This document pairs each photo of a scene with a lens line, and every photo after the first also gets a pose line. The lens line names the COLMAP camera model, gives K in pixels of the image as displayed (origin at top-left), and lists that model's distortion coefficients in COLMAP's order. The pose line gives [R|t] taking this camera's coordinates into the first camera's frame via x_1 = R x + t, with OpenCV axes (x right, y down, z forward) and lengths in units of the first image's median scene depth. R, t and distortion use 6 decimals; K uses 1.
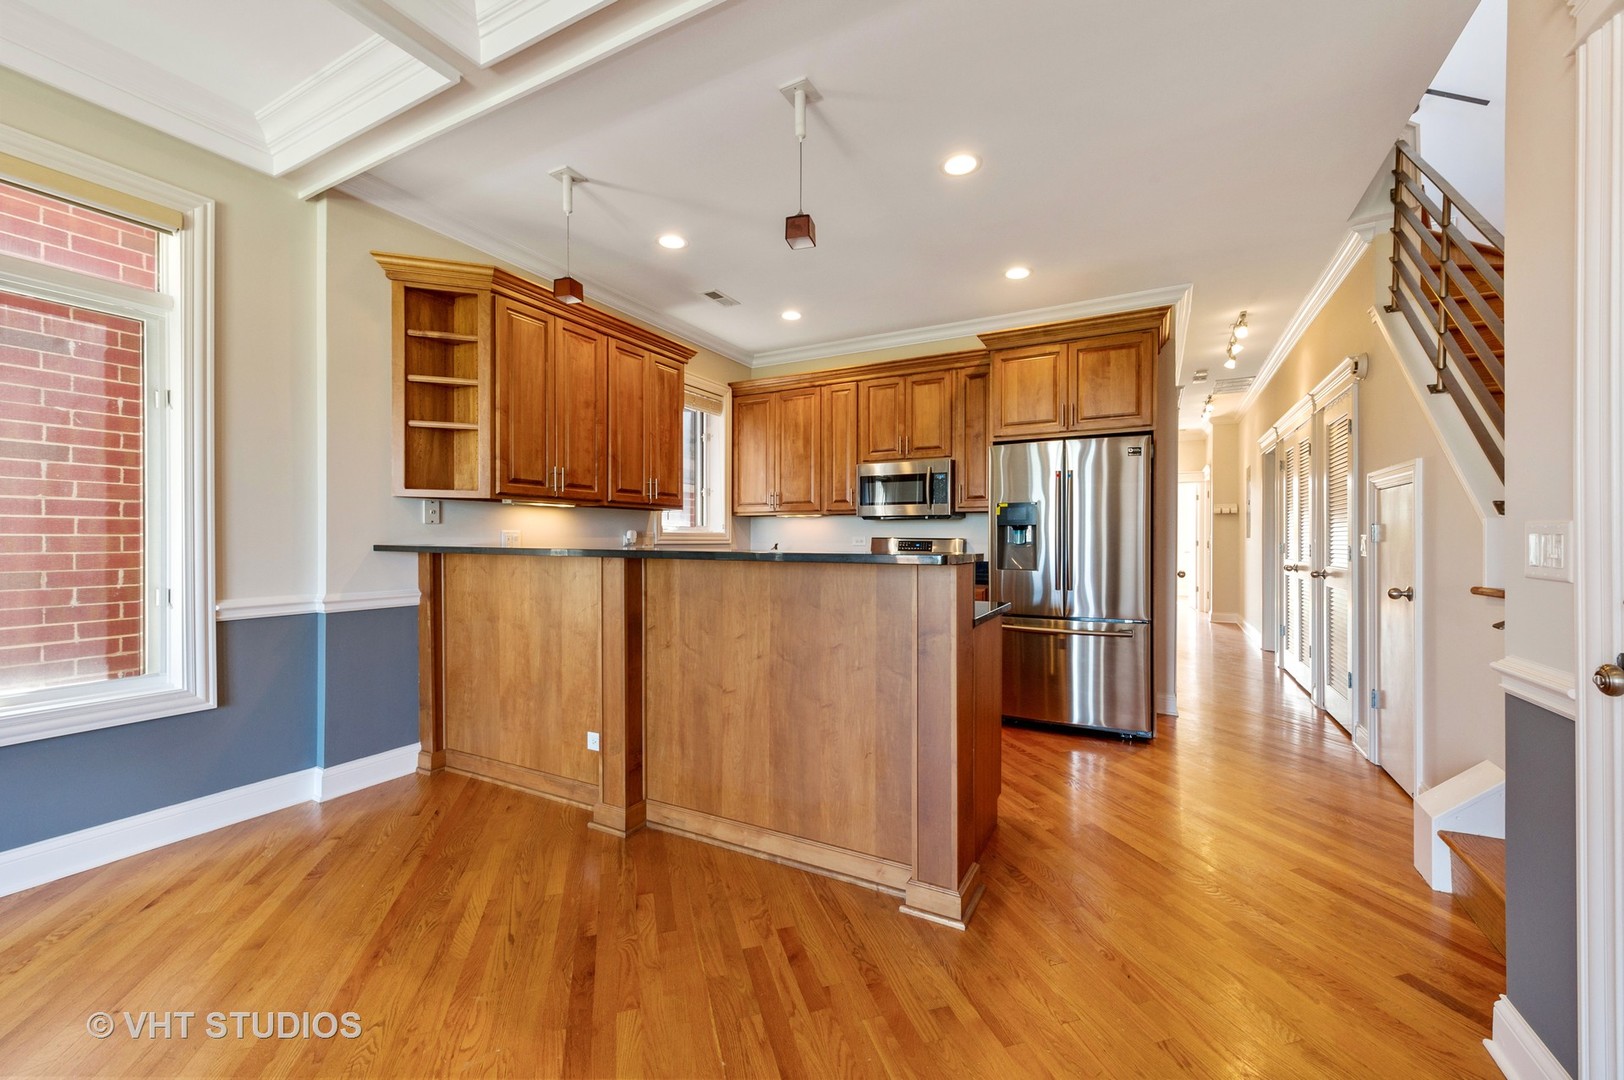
lens RADIAL K [[641.2, 0, 805.8], [0, 641.2, 538.2], [0, 0, 1]] dist [0.012436, -0.006118]
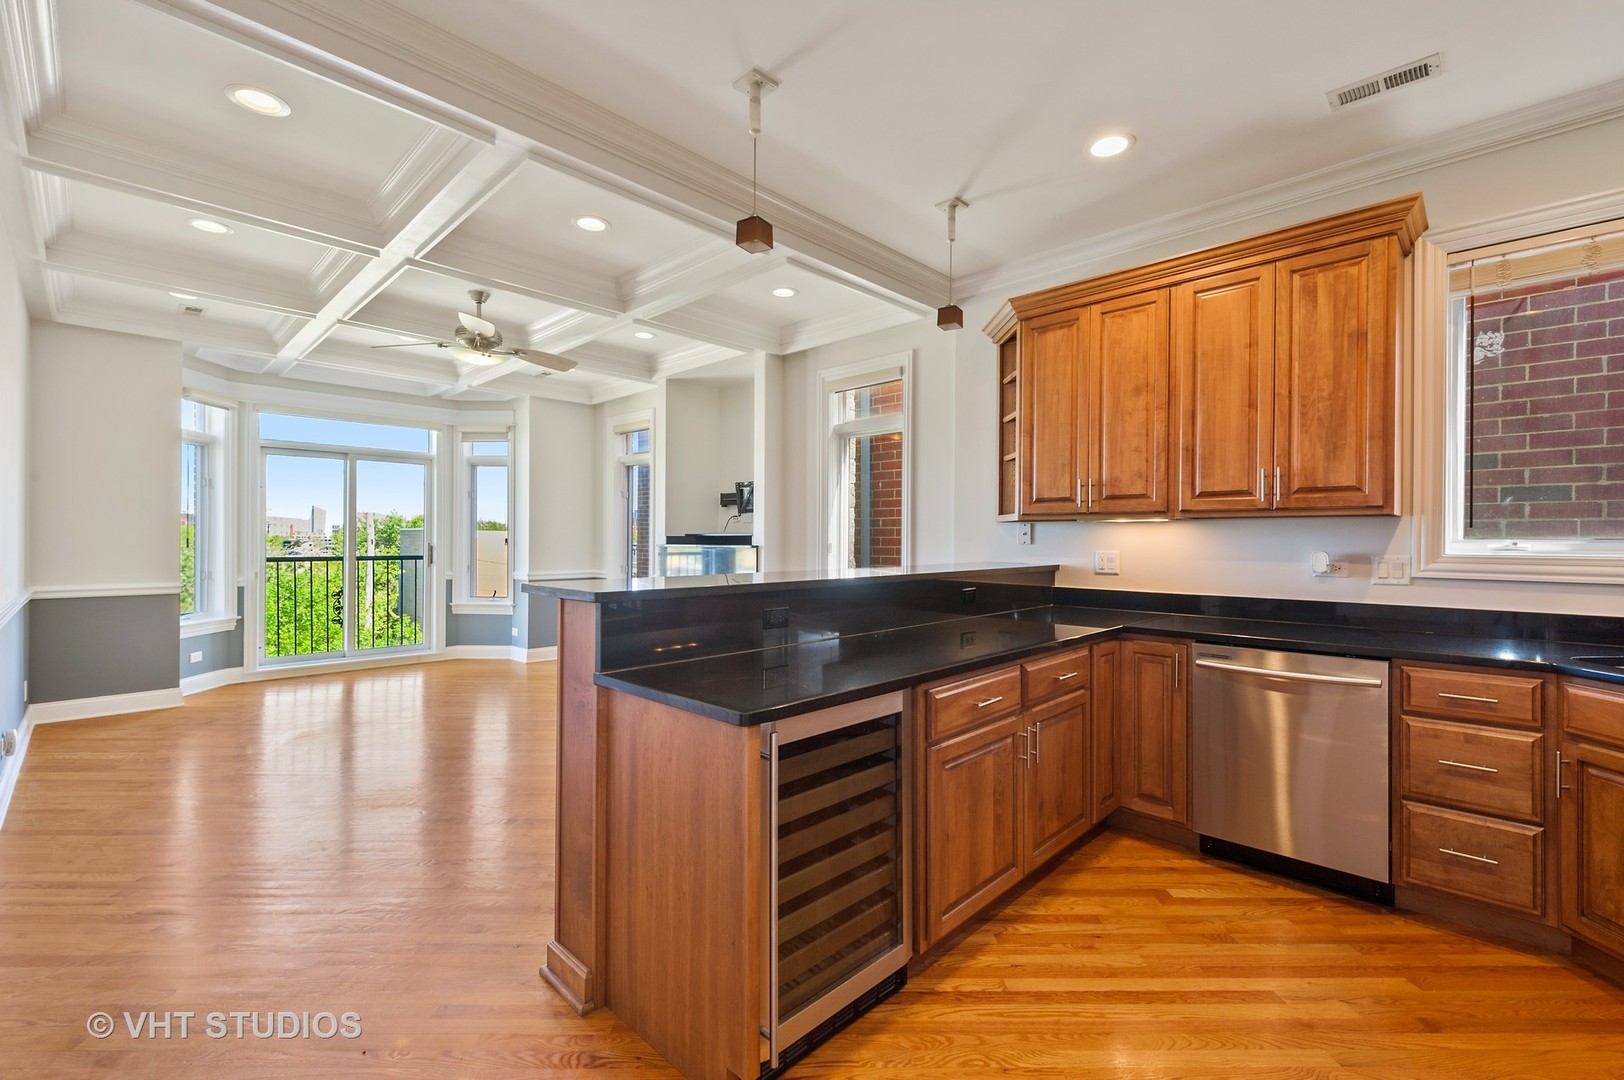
lens RADIAL K [[701.3, 0, 812.0], [0, 701.3, 540.0], [0, 0, 1]] dist [0.000337, -0.000100]
pose [[-0.276634, -0.004102, -0.960966, 0.662401], [-0.006024, 0.999979, -0.002534, -0.024571], [0.960956, 0.005087, -0.276653, 0.955847]]
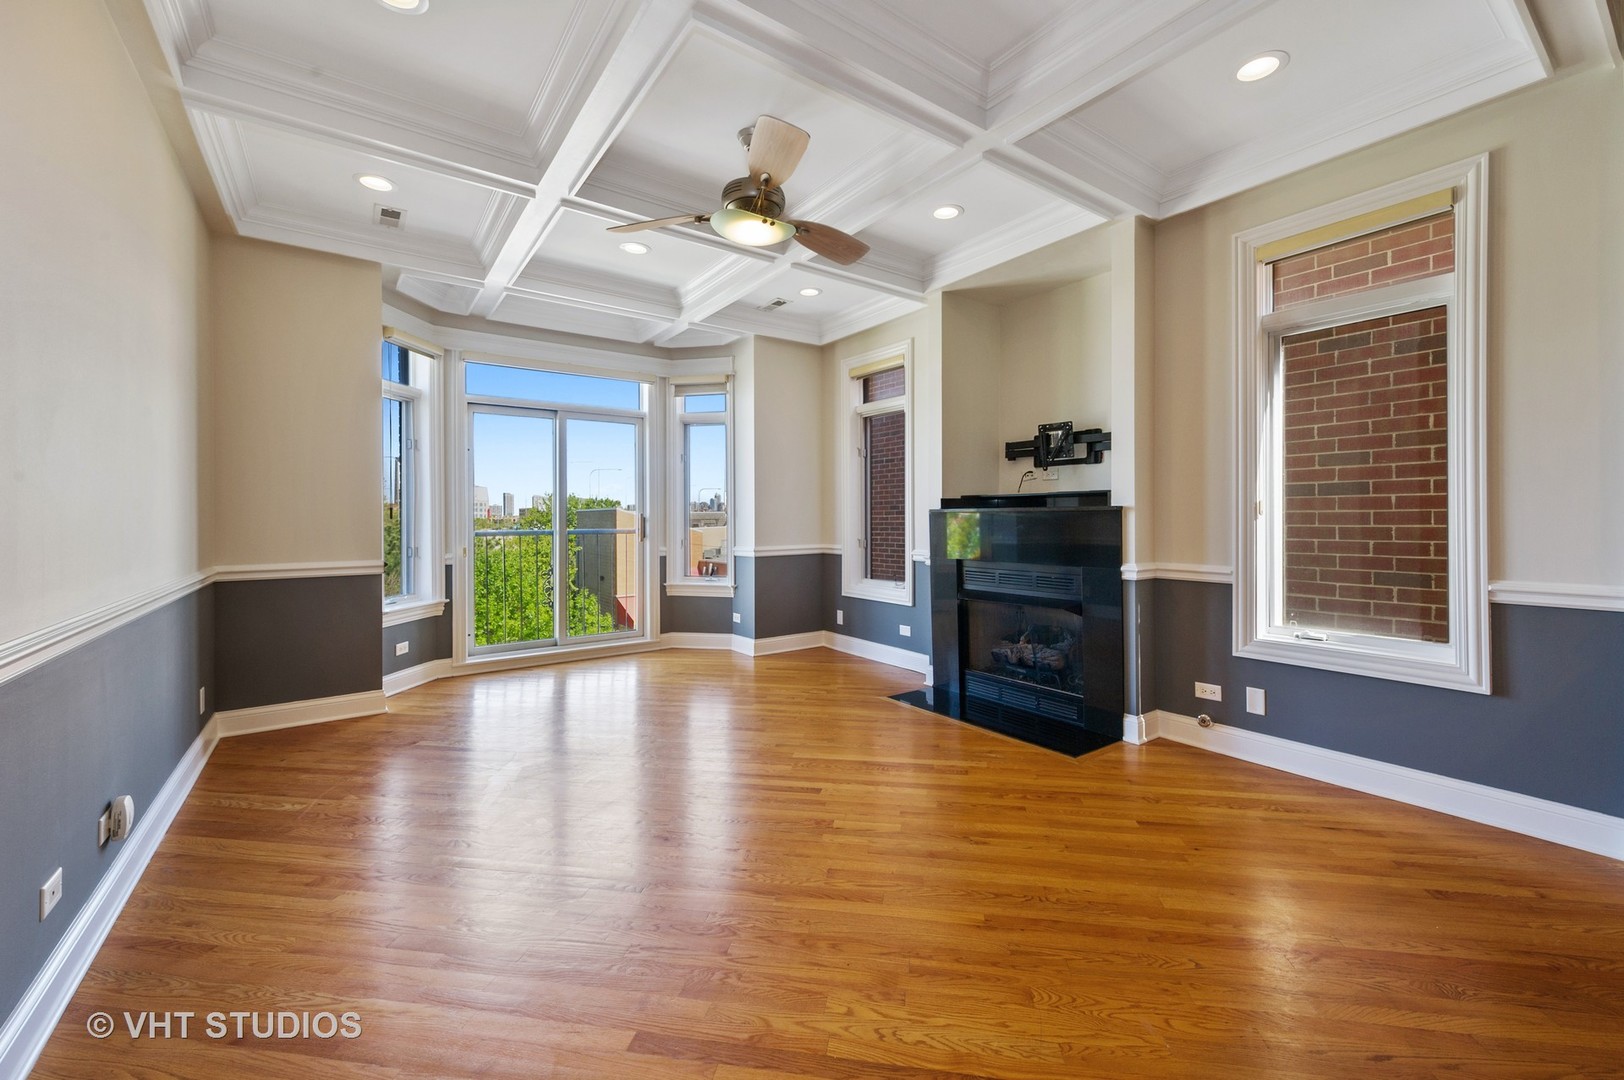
lens RADIAL K [[656.1, 0, 815.6], [0, 656.1, 516.3], [0, 0, 1]] dist [-0.000964, -0.000319]
pose [[-0.442962, -0.003005, -0.896535, 0.276309], [0.004550, 0.999974, -0.005600, 0.004399], [0.896529, -0.006560, -0.442937, 0.416572]]
